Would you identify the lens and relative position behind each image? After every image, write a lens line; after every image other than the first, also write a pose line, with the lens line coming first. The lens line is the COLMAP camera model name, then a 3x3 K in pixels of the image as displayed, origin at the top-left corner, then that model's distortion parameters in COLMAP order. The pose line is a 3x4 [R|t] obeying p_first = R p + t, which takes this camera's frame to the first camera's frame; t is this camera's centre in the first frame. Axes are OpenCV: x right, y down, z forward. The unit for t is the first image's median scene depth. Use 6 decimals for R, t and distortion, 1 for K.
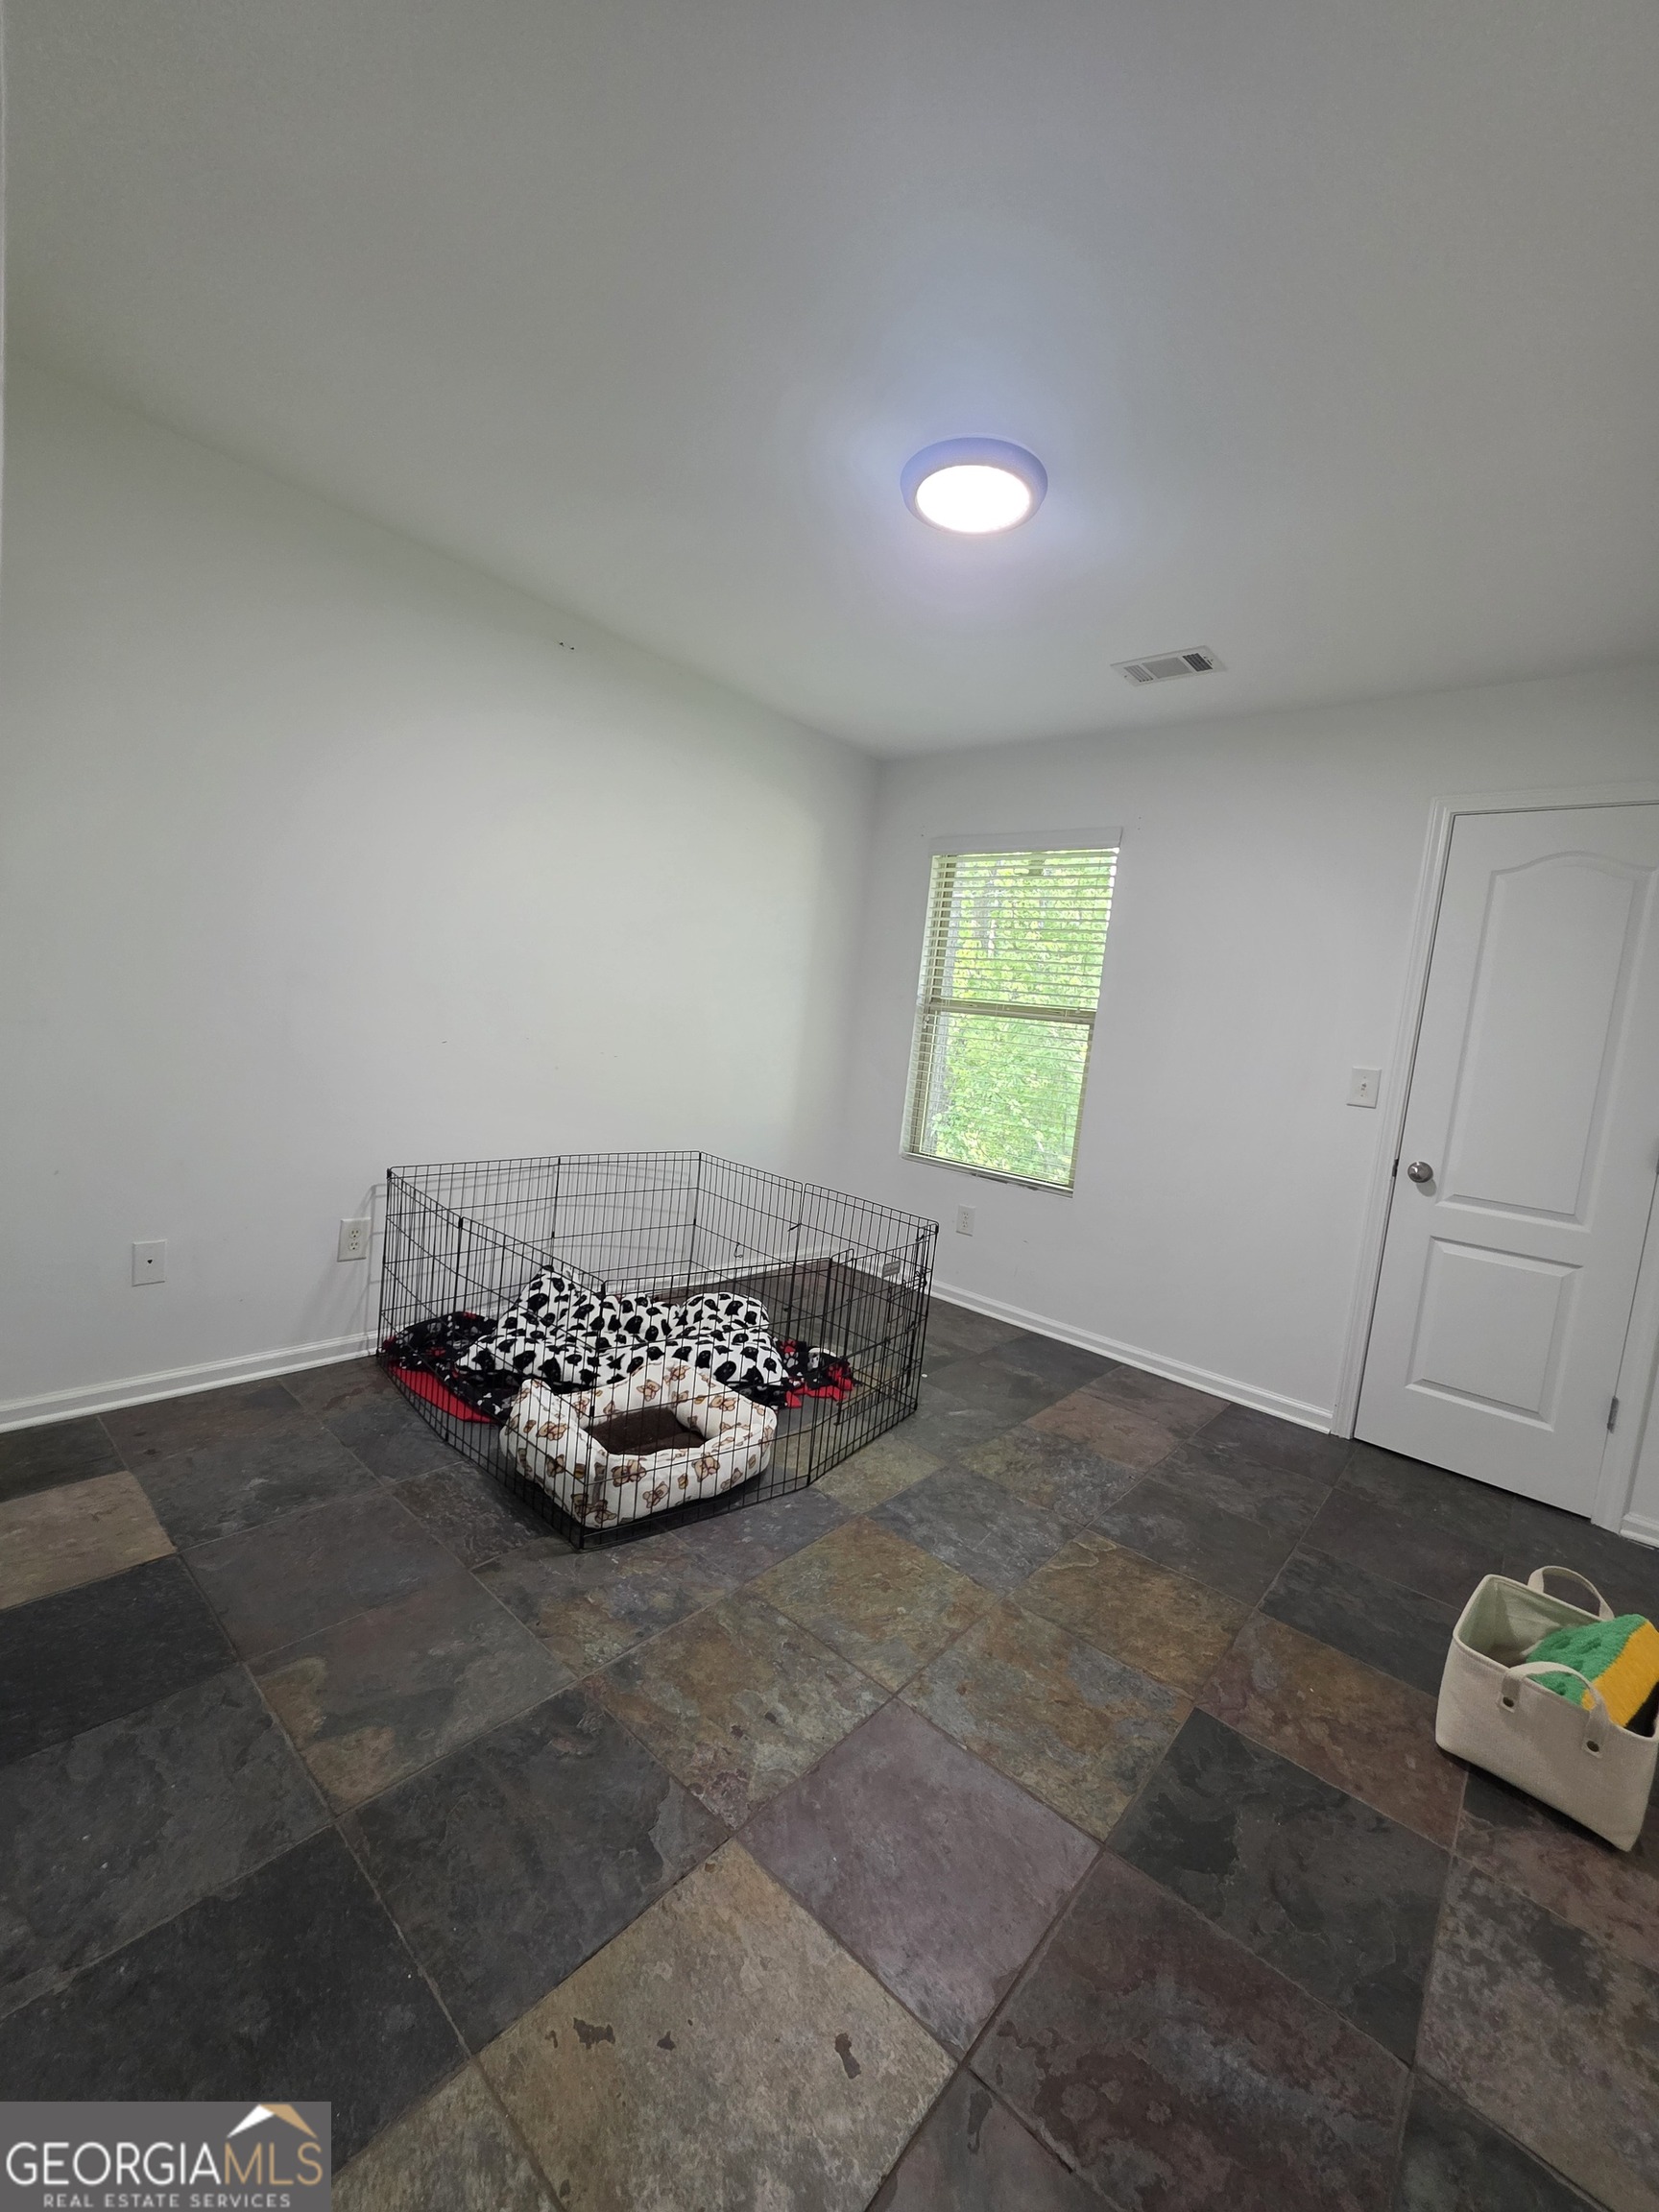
lens RADIAL K [[878.0, 0, 830.5], [0, 878.0, 1102.4], [0, 0, 1]] dist [0.001608, -0.000249]
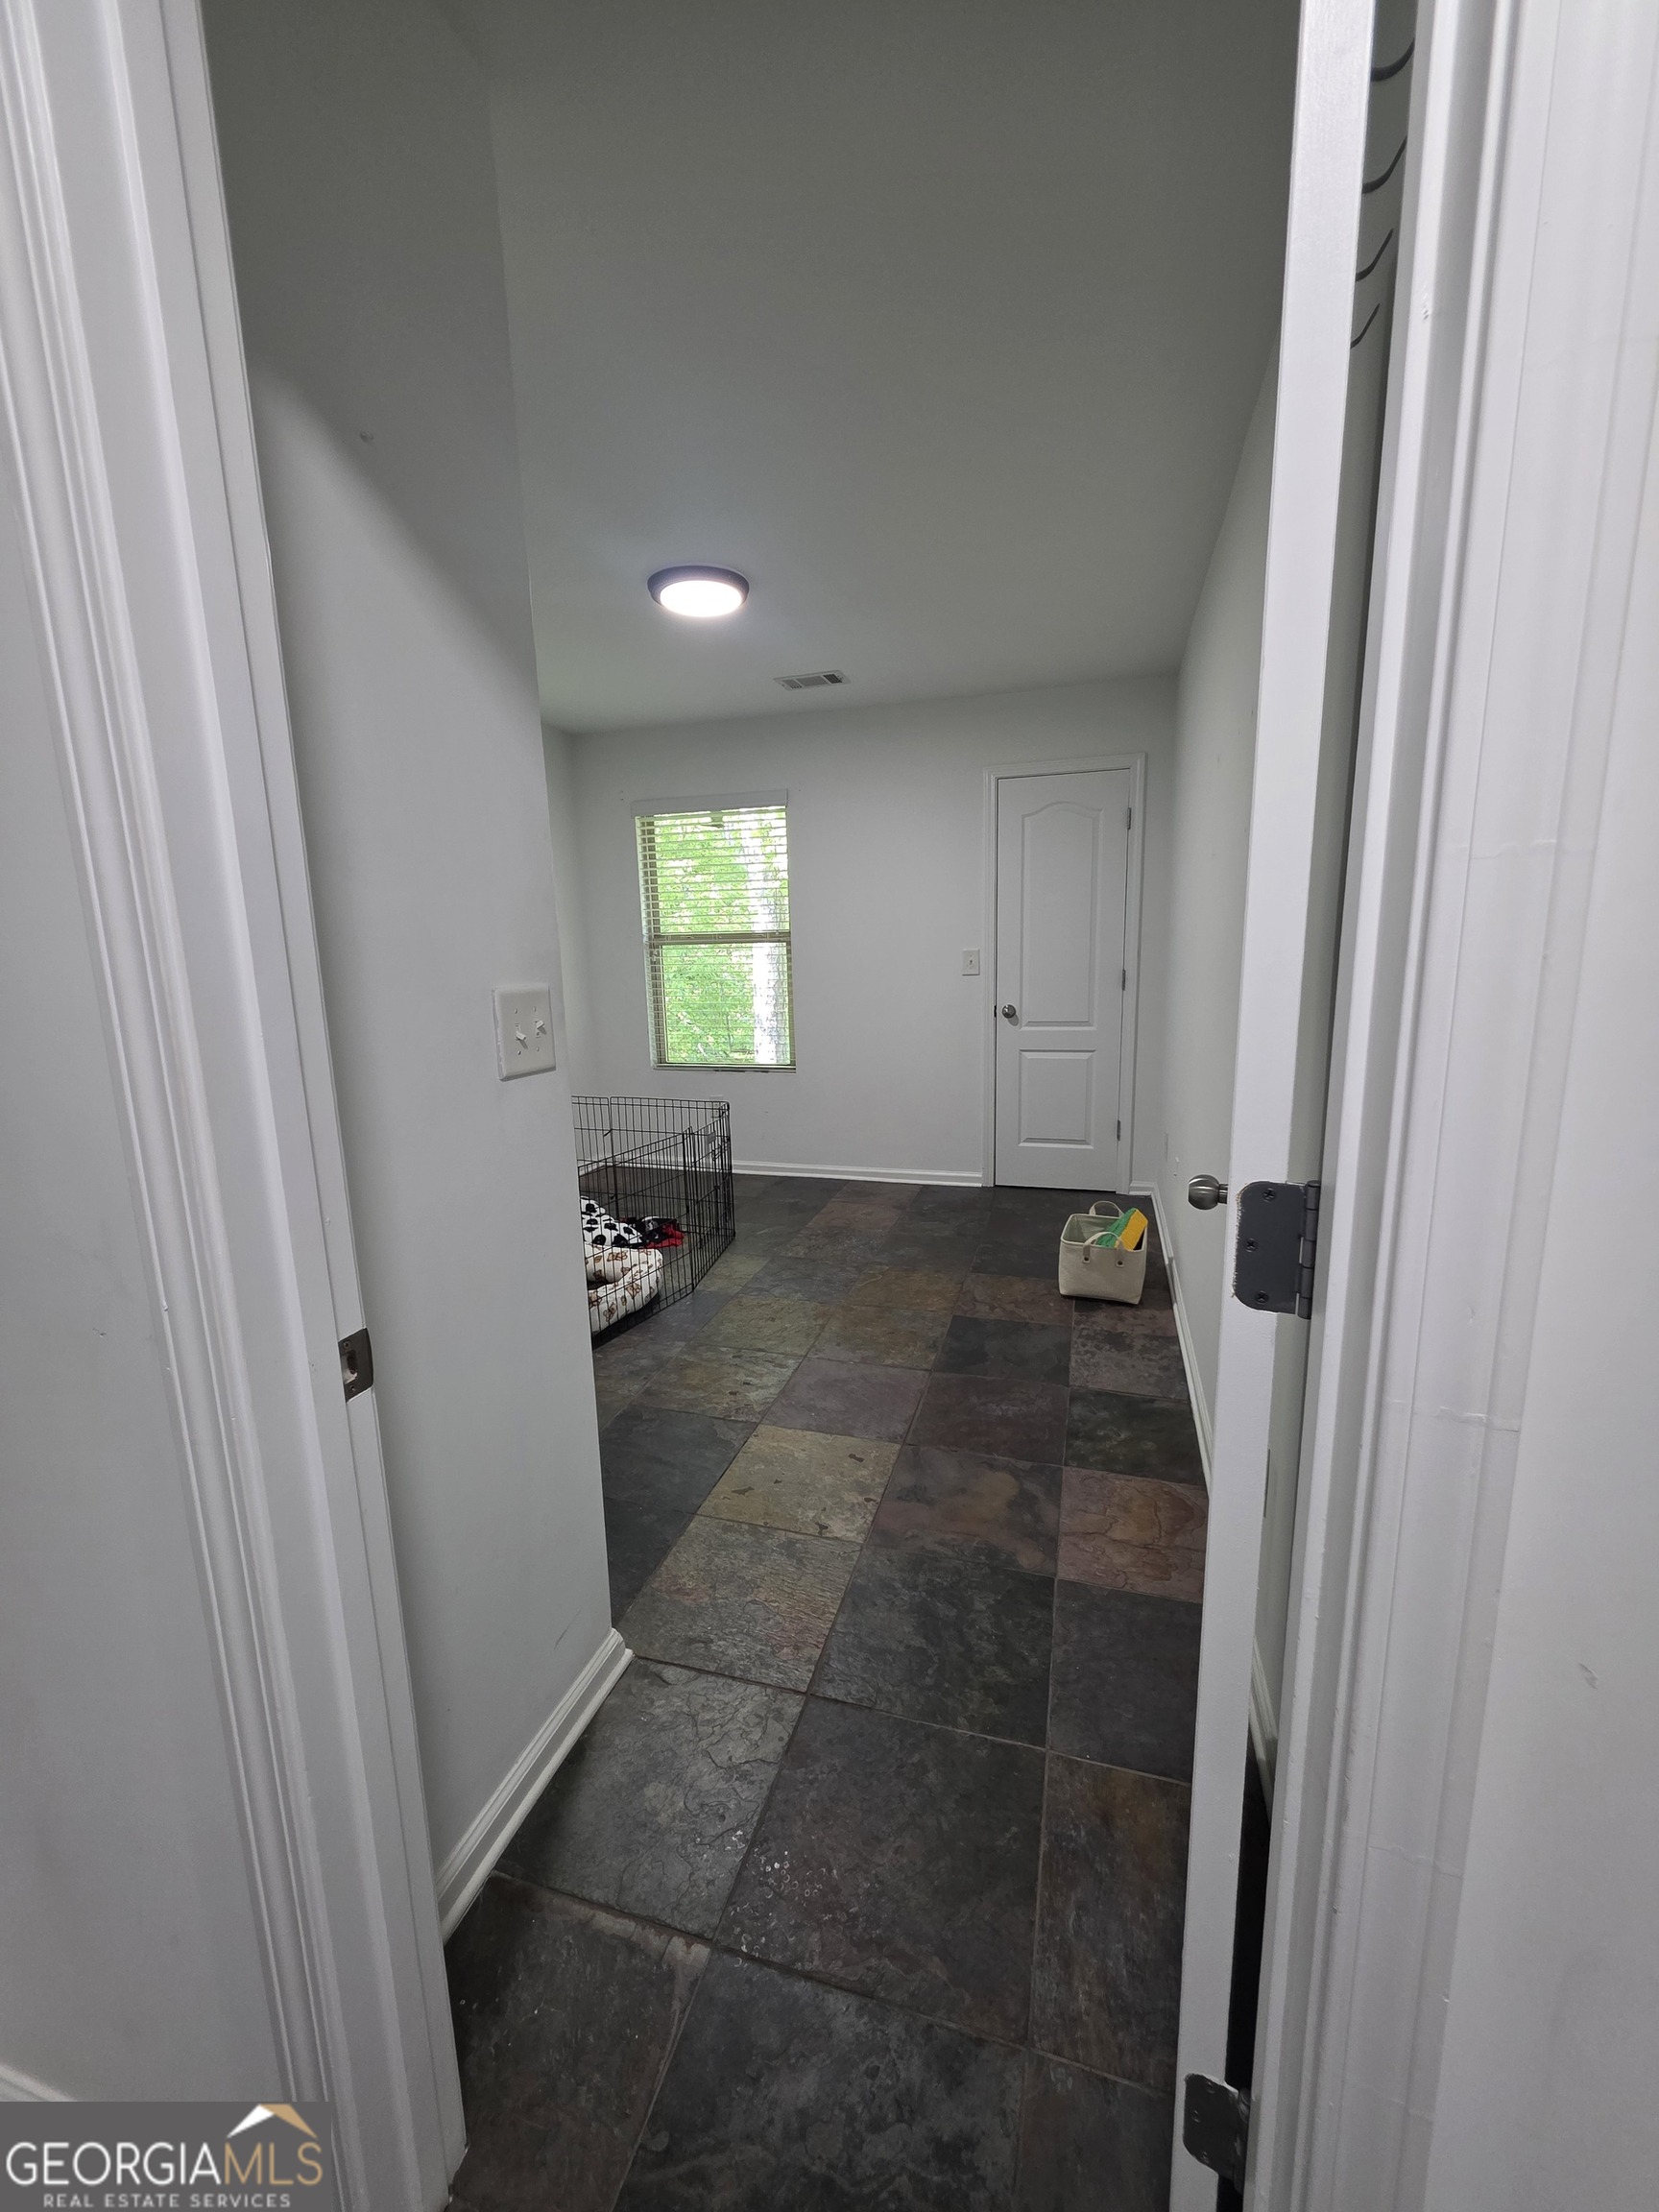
lens RADIAL K [[878.0, 0, 819.7], [0, 878.0, 1116.6], [0, 0, 1]] dist [0.001608, -0.000249]
pose [[0.906276, -0.203688, 0.370371, -0.314006], [0.160602, 0.976455, 0.144024, -0.021889], [-0.390986, -0.071043, 0.917651, -0.397627]]
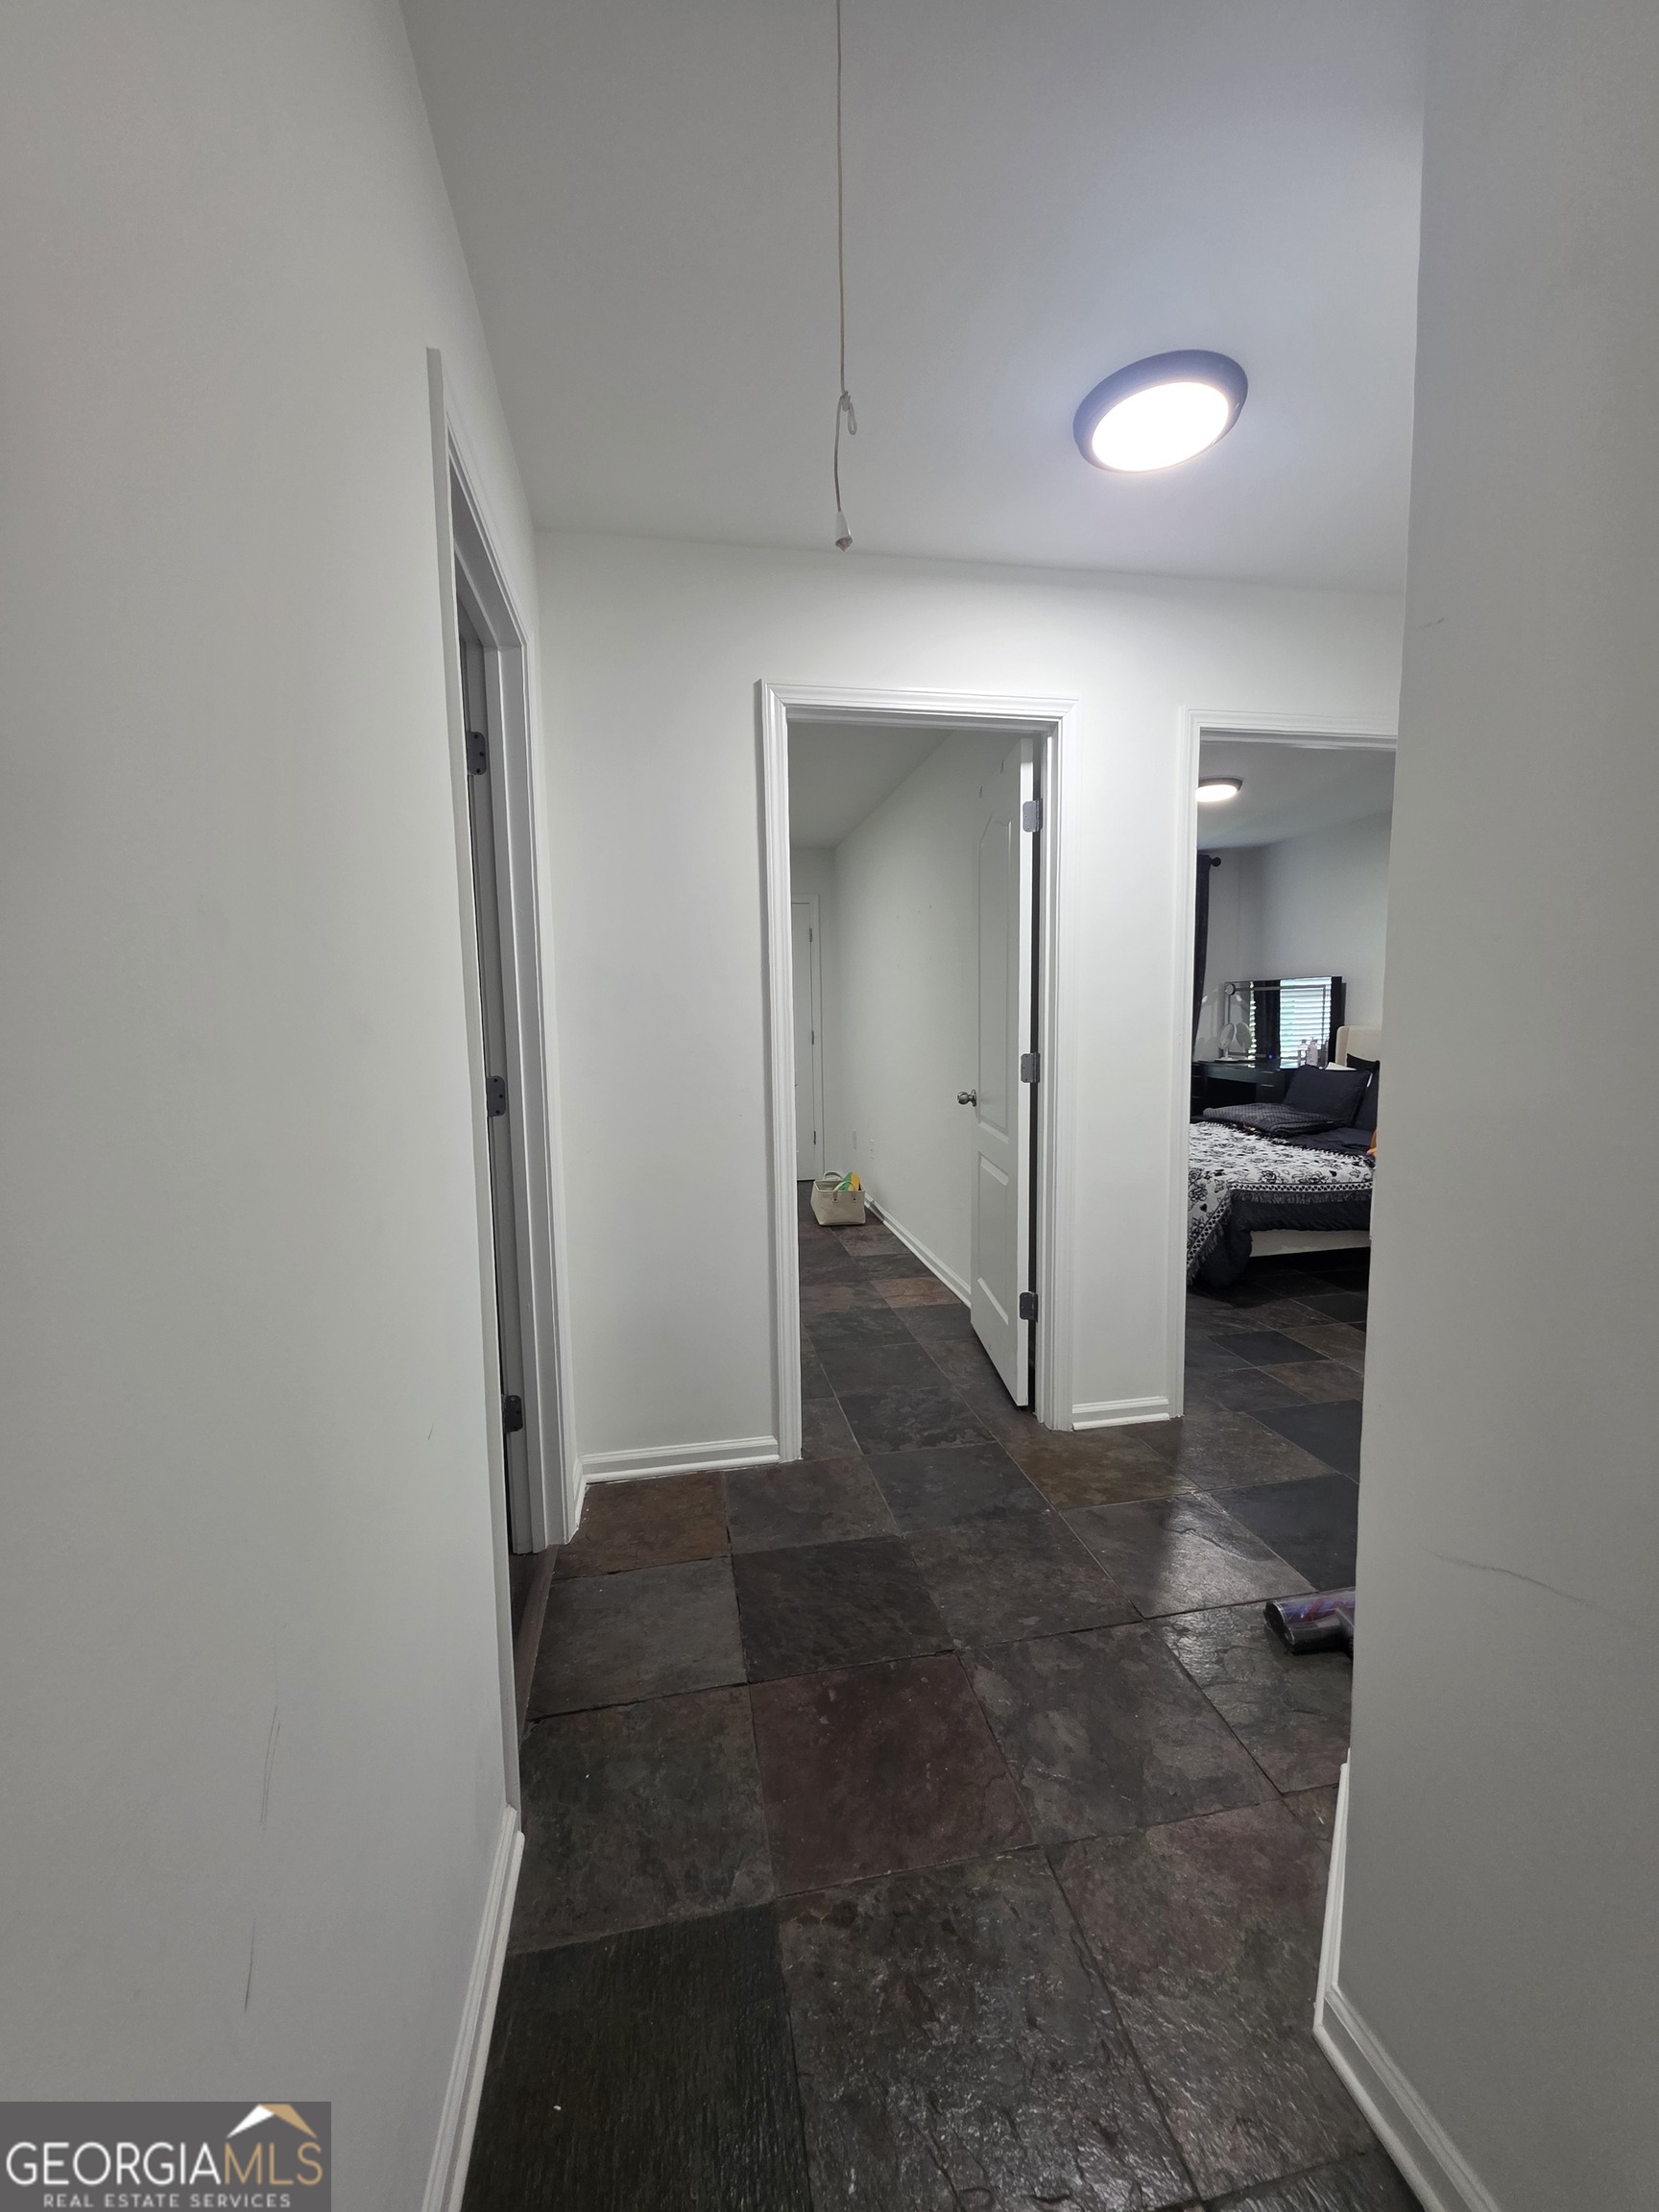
lens RADIAL K [[878.0, 0, 841.2], [0, 878.0, 1102.9], [0, 0, 1]] dist [0.001608, -0.000249]
pose [[0.607863, -0.195503, 0.769598, -1.140460], [0.157128, 0.979666, 0.124760, -0.063033], [-0.778340, 0.045089, 0.626222, -0.749548]]
